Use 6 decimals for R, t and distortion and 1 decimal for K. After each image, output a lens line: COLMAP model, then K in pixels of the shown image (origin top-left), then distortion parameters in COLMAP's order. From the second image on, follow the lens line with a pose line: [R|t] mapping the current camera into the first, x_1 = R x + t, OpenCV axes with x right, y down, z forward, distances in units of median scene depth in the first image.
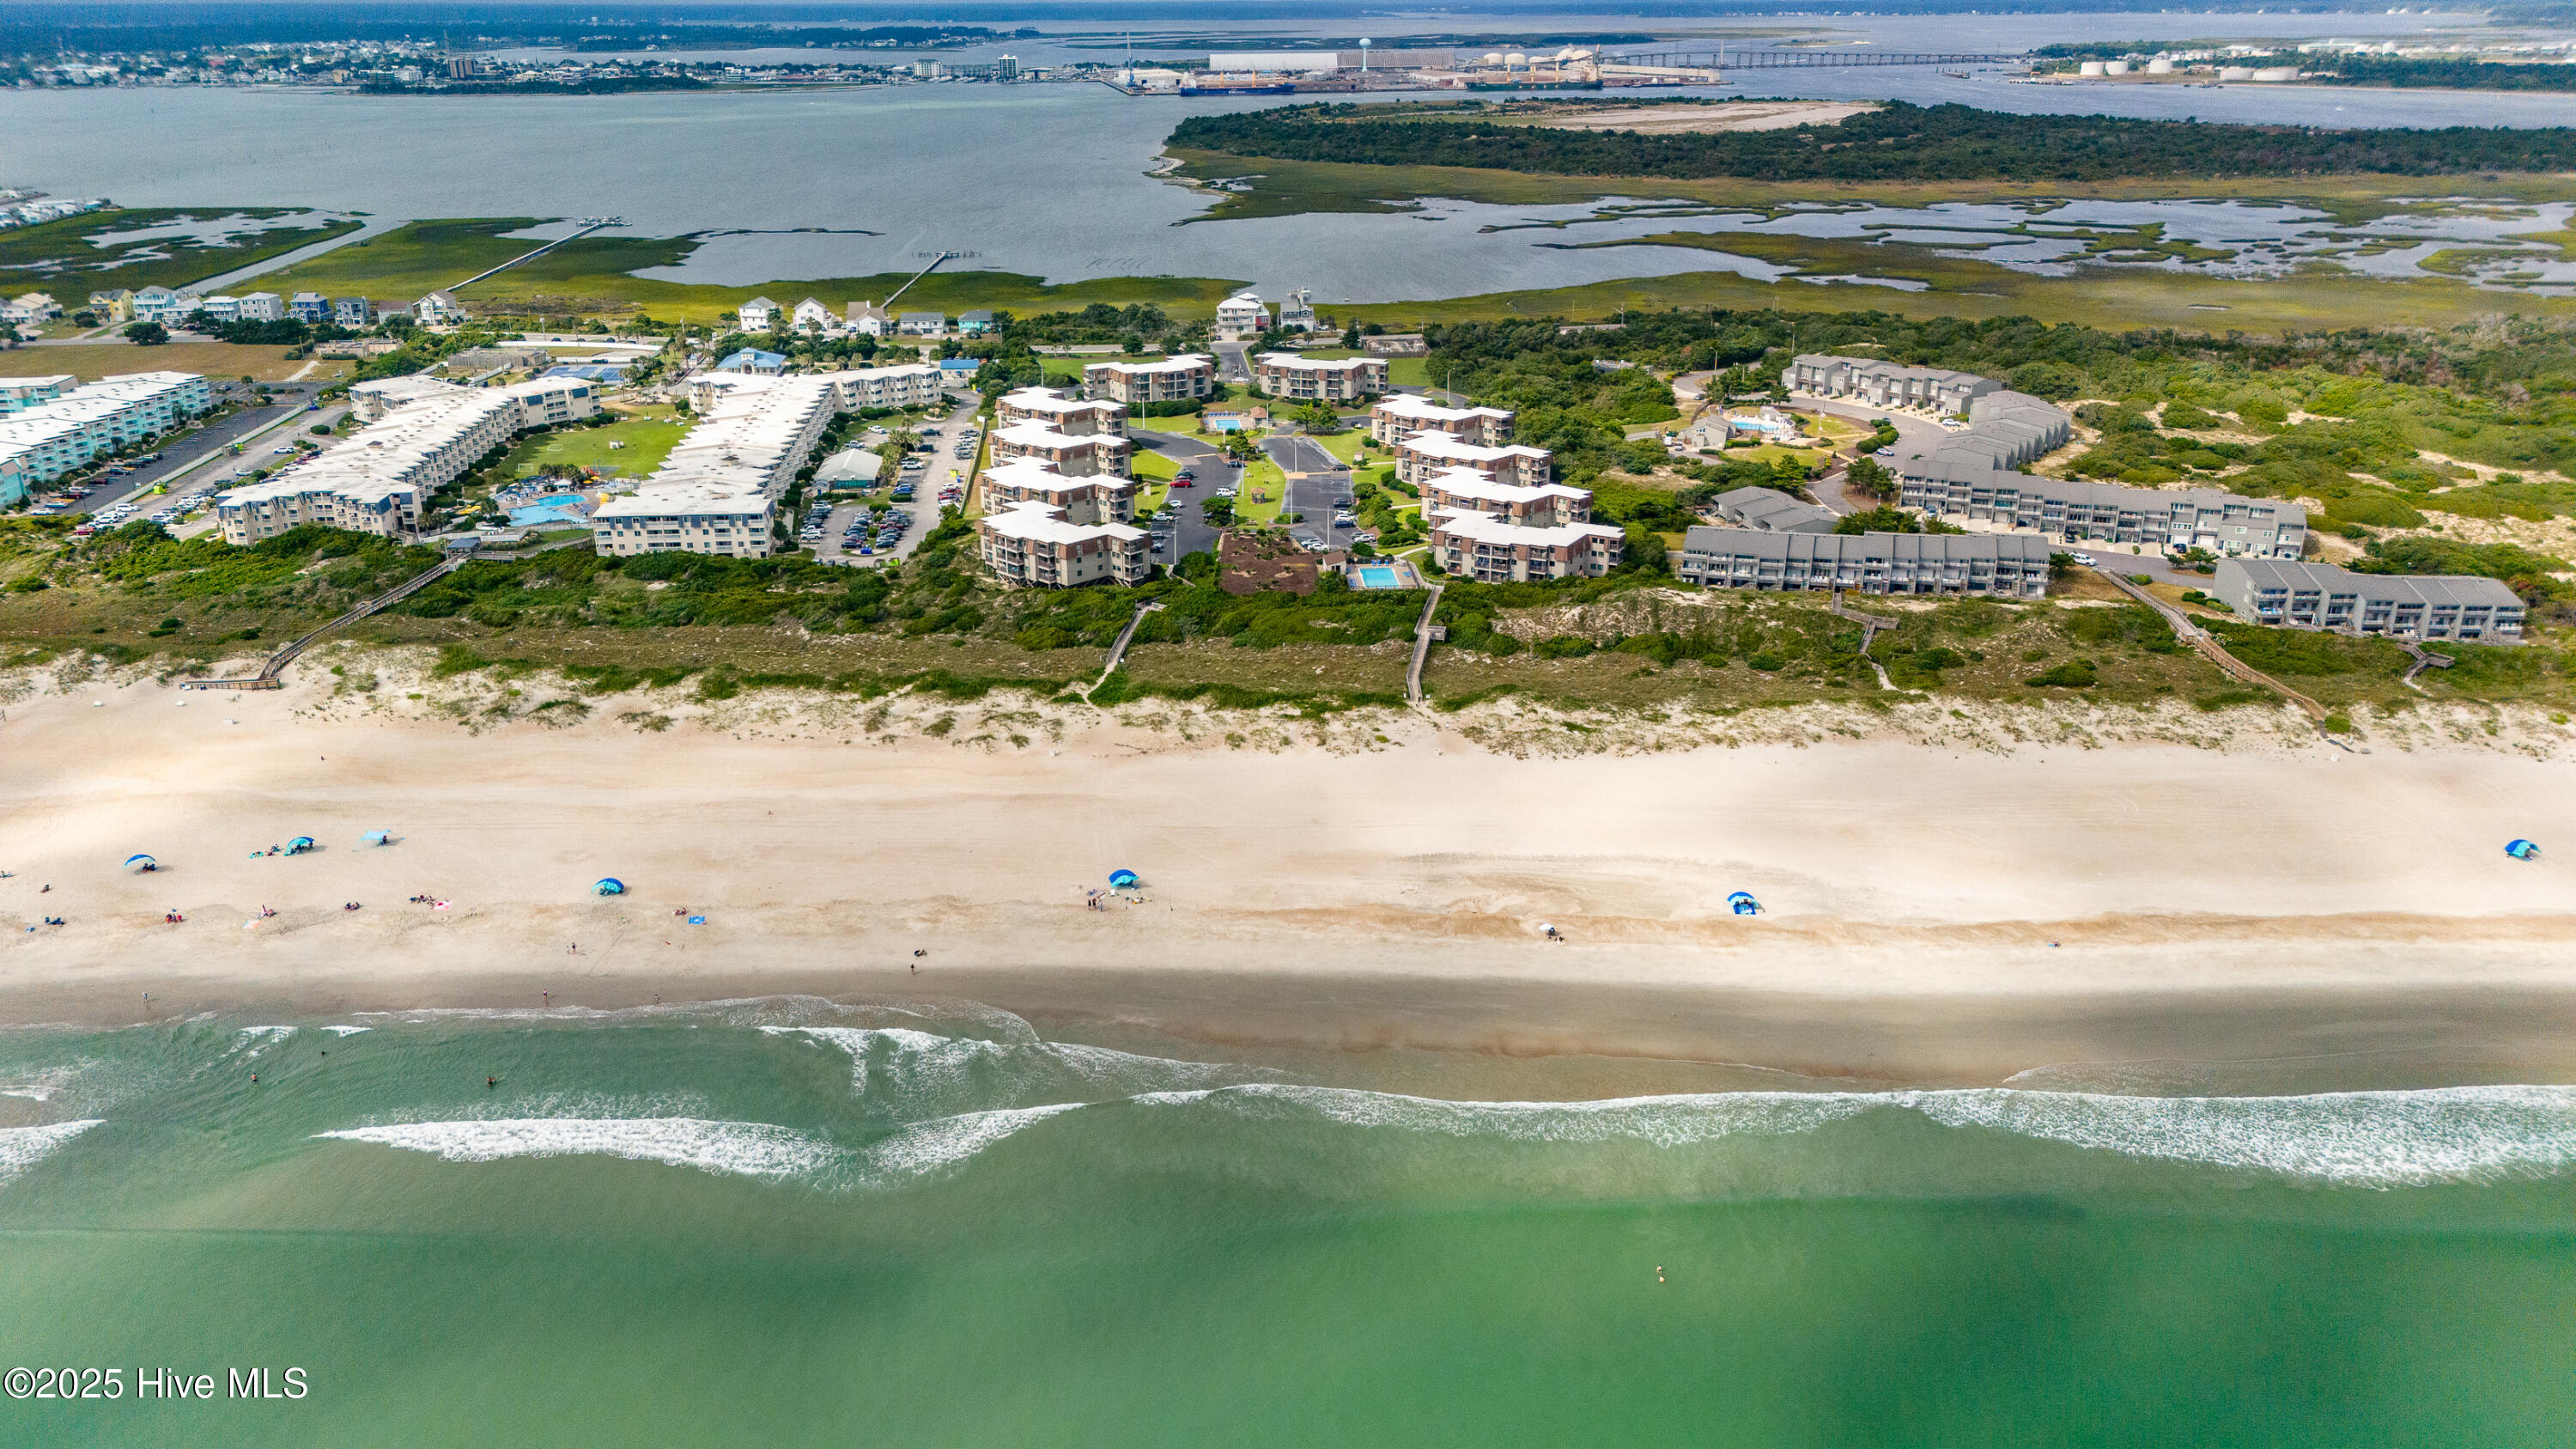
lens RADIAL K [[1872.9, 0, 1288.0], [0, 1872.9, 724.5], [0, 0, 1]] dist [0.068420, -0.069569]
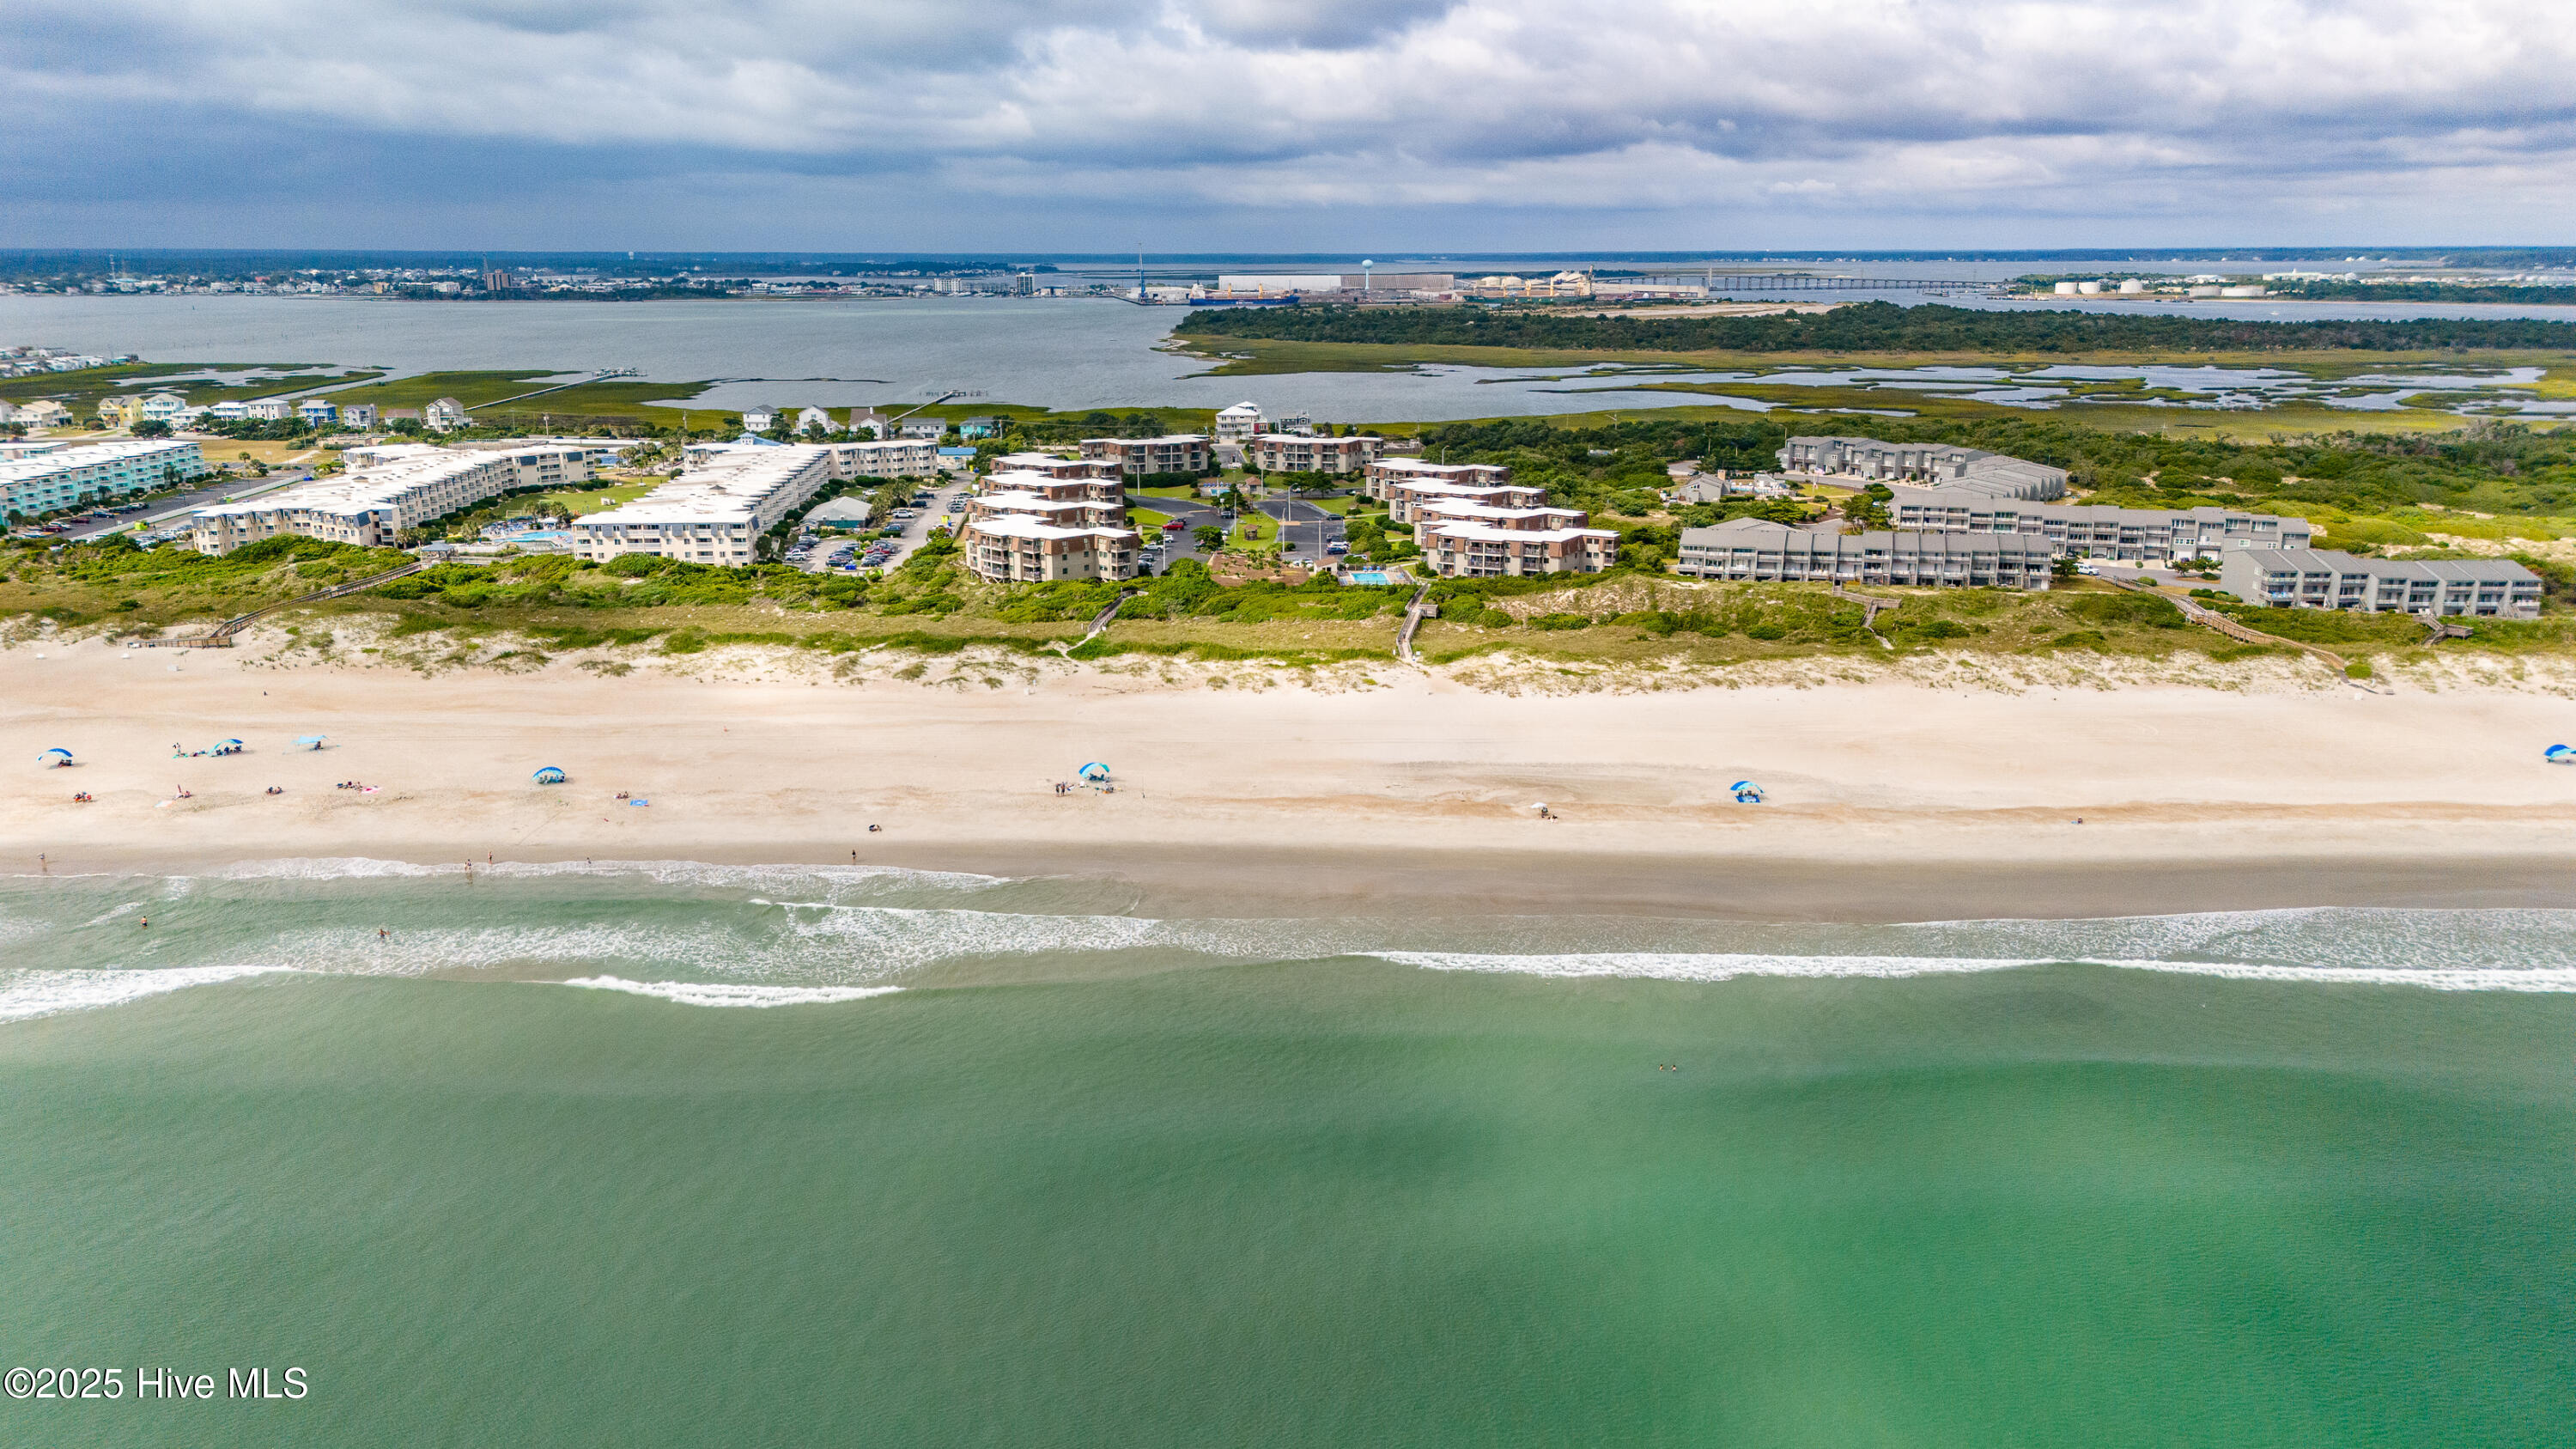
lens RADIAL K [[1848.6, 0, 1299.0], [0, 1848.6, 761.1], [0, 0, 1]] dist [0.068916, -0.068307]
pose [[0.999993, 0.002819, 0.002490, 0.009152], [-0.002569, 0.995464, -0.095107, 0.109954], [-0.002747, 0.095100, 0.995464, 0.044818]]
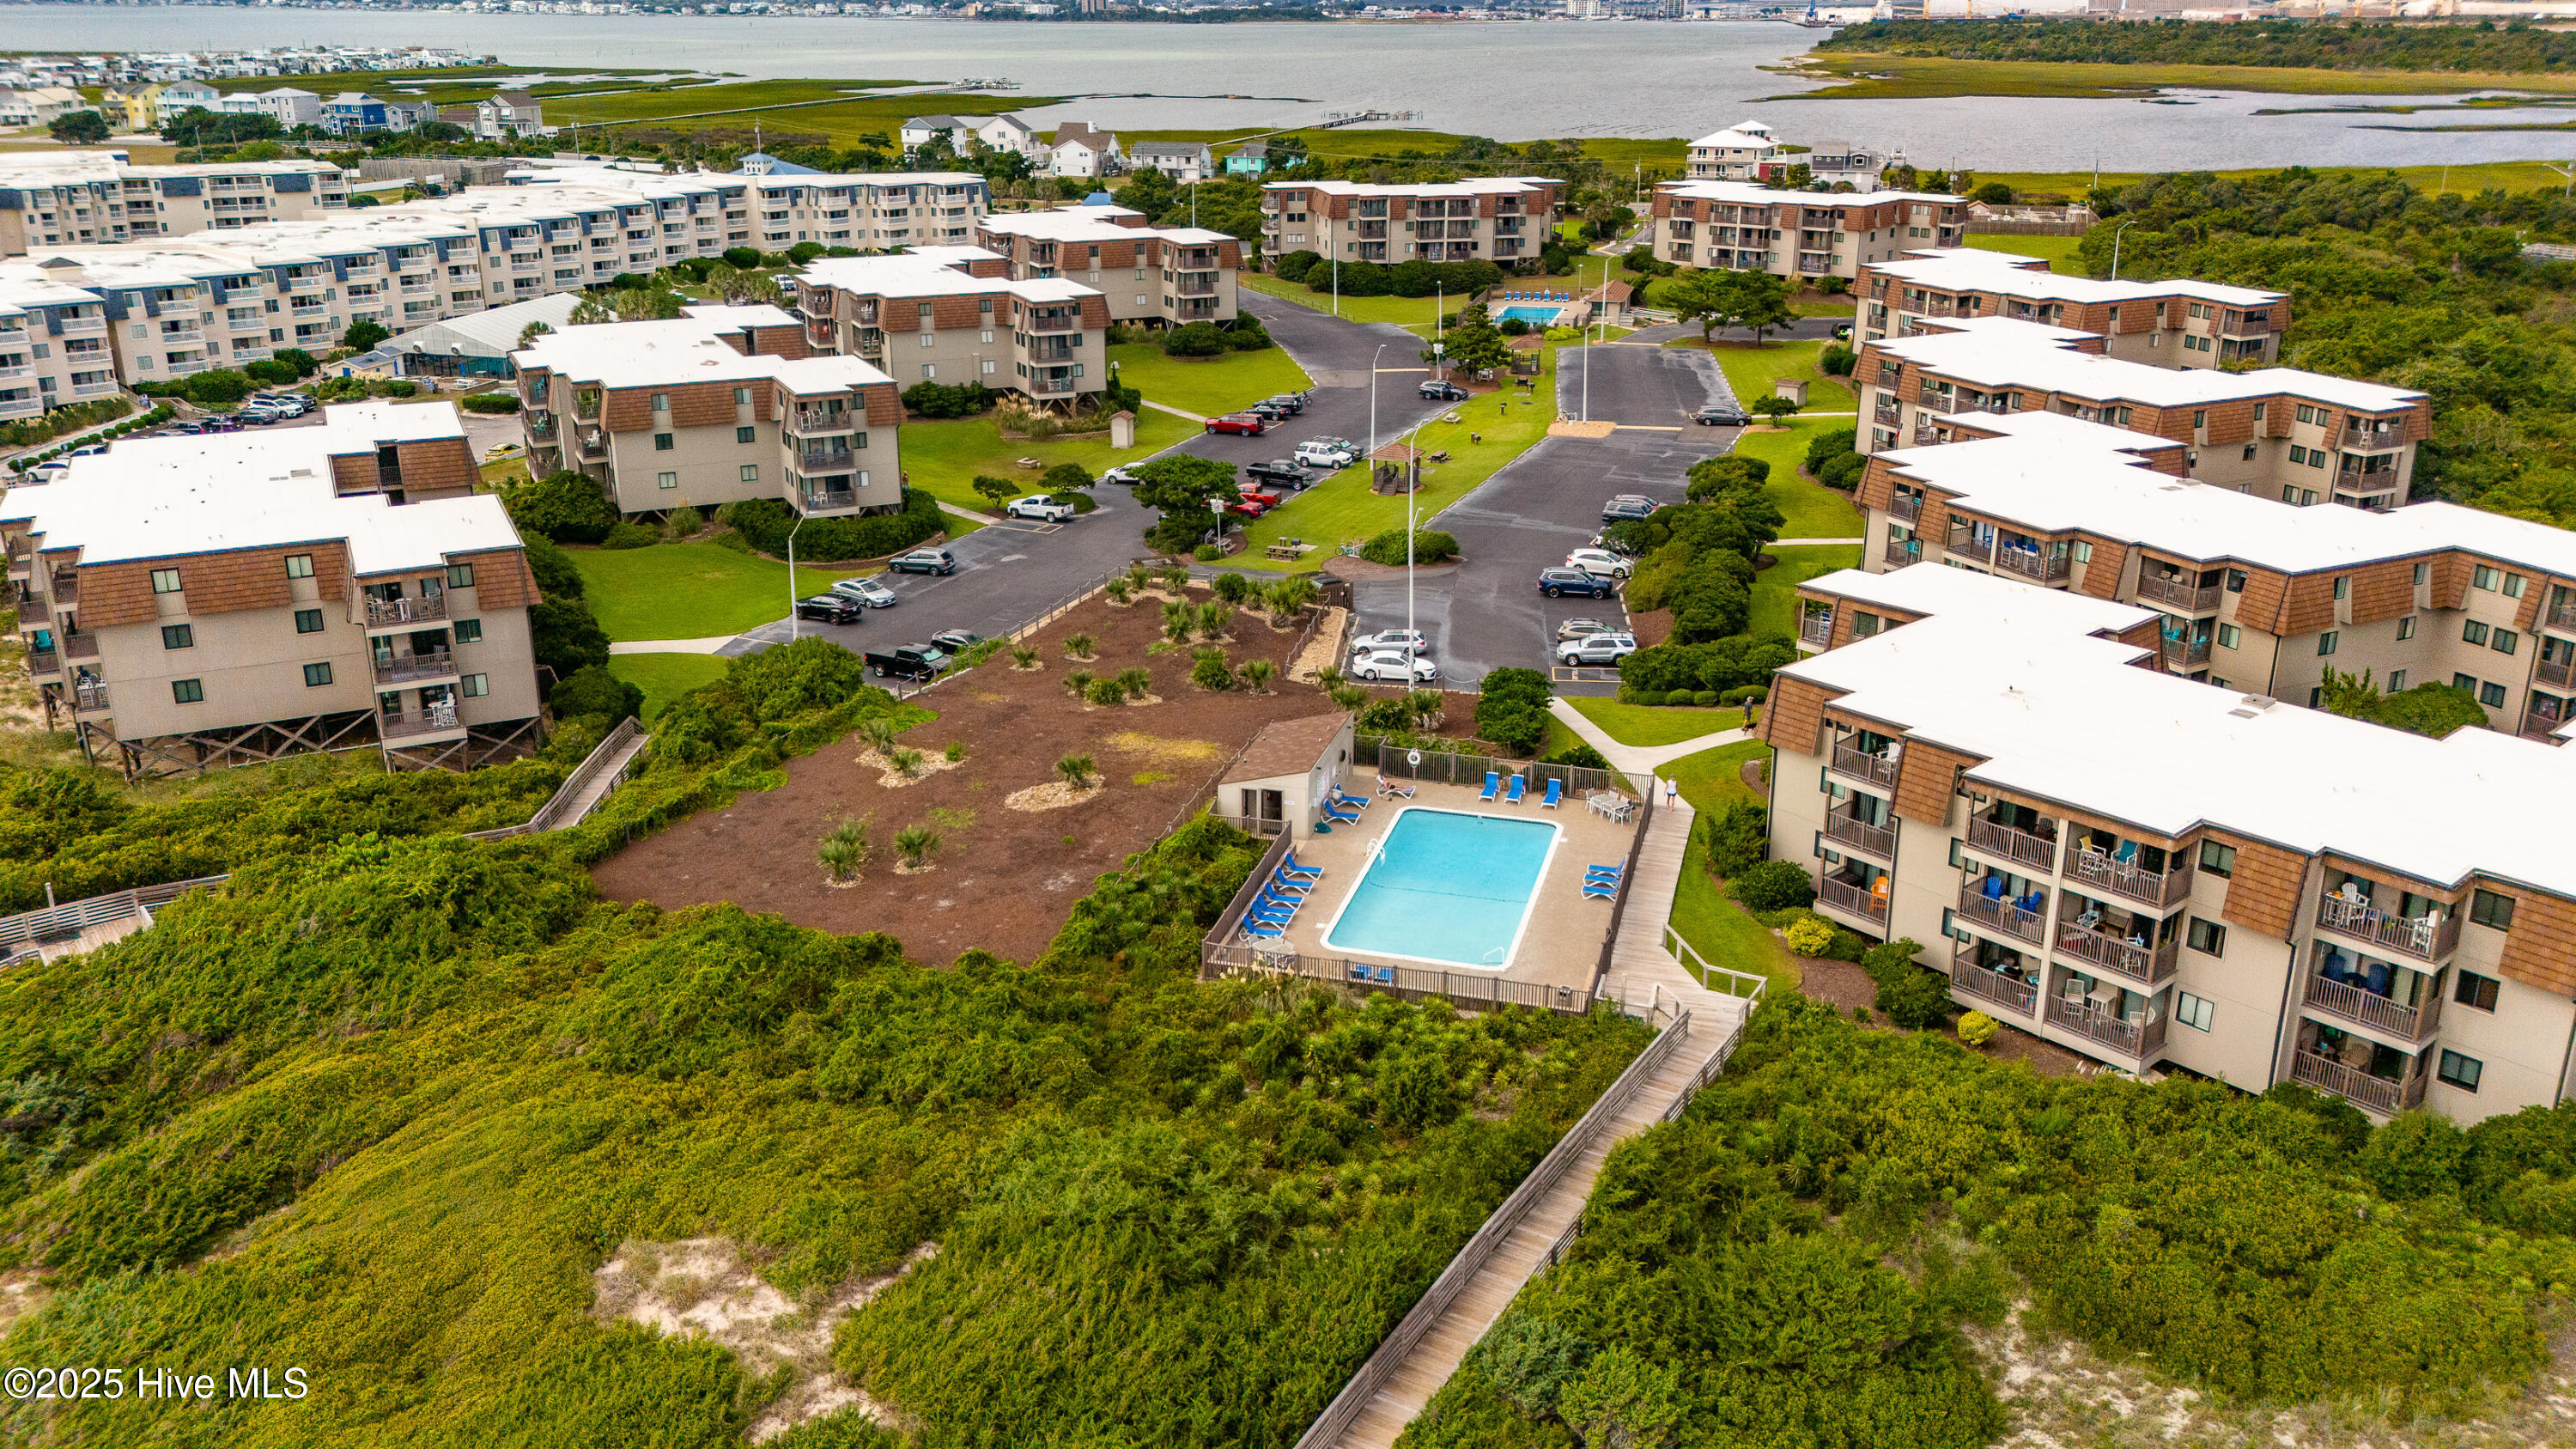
lens RADIAL K [[2019.0, 0, 1289.2], [0, 2019.0, 672.4], [0, 0, 1]] dist [0.065950, -0.062944]
pose [[0.943223, 0.110398, -0.313277, 0.097712], [-0.121473, 0.992466, -0.015993, -0.095848], [0.309151, 0.053140, 0.949527, 0.799429]]
